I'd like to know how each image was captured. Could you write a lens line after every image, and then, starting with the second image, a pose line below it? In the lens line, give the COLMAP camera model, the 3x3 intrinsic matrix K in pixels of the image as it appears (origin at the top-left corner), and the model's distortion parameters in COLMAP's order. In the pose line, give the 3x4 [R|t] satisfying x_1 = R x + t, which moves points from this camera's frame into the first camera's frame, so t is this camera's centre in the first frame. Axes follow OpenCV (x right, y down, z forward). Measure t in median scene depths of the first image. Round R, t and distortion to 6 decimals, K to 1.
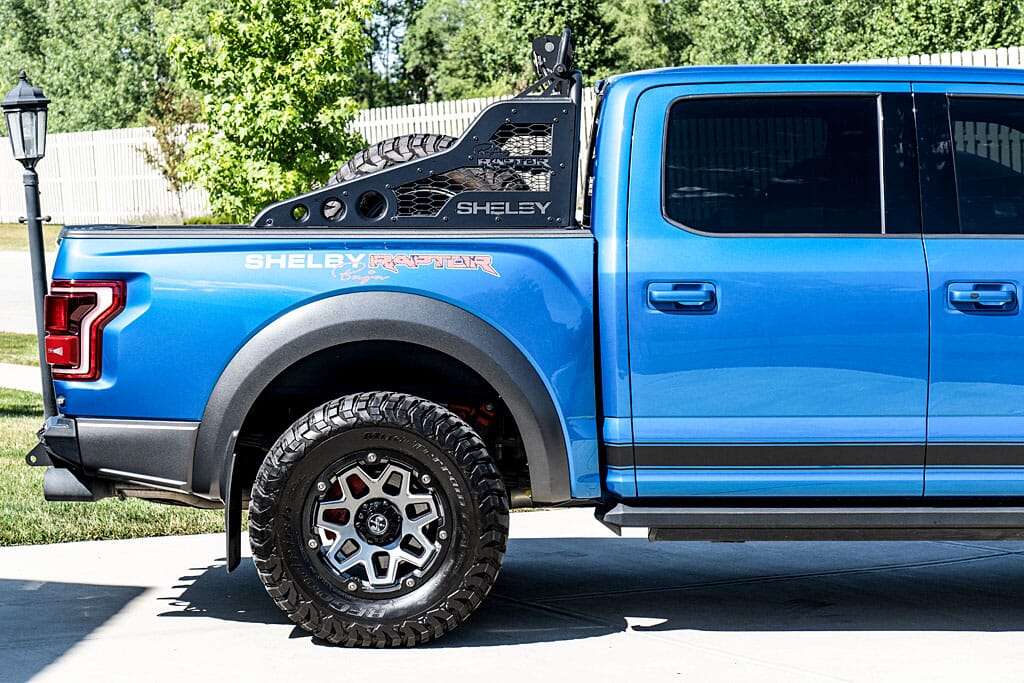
lens RADIAL K [[2287.9, 0, 515.6], [0, 2287.9, 347.4], [0, 0, 1]] dist [0.024474, 0.000000]
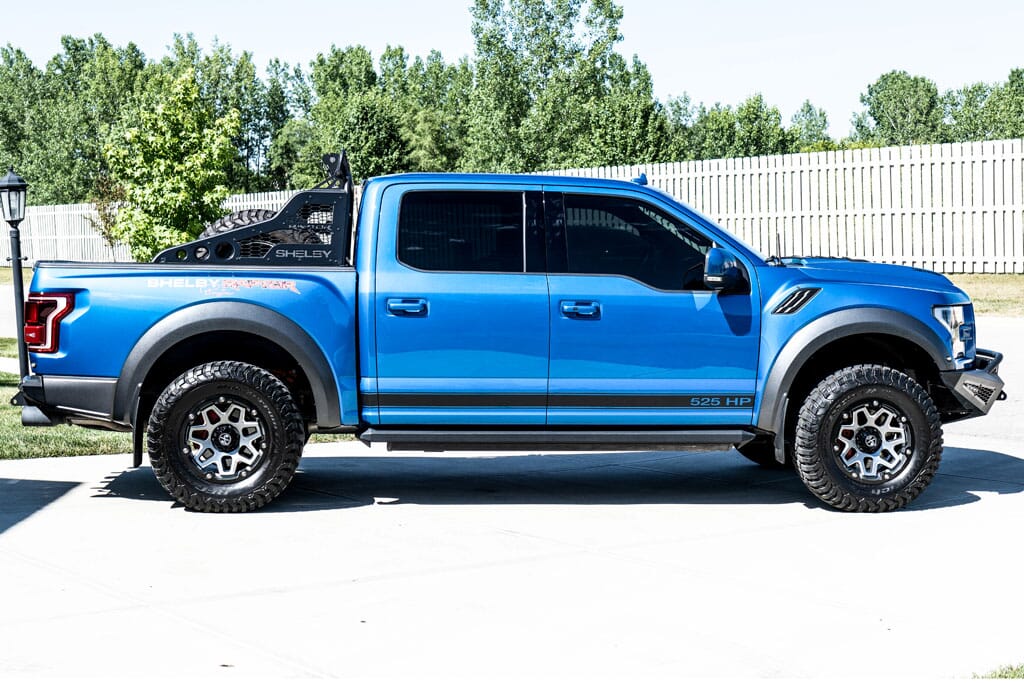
lens RADIAL K [[1533.8, 0, 503.6], [0, 1533.8, 311.0], [0, 0, 1]] dist [0.004660, 0.000000]
pose [[0.994557, 0.013385, 0.103334, 0.022246], [-0.010255, 0.999474, -0.030753, 0.013222], [-0.103691, 0.029526, 0.994171, -0.126923]]
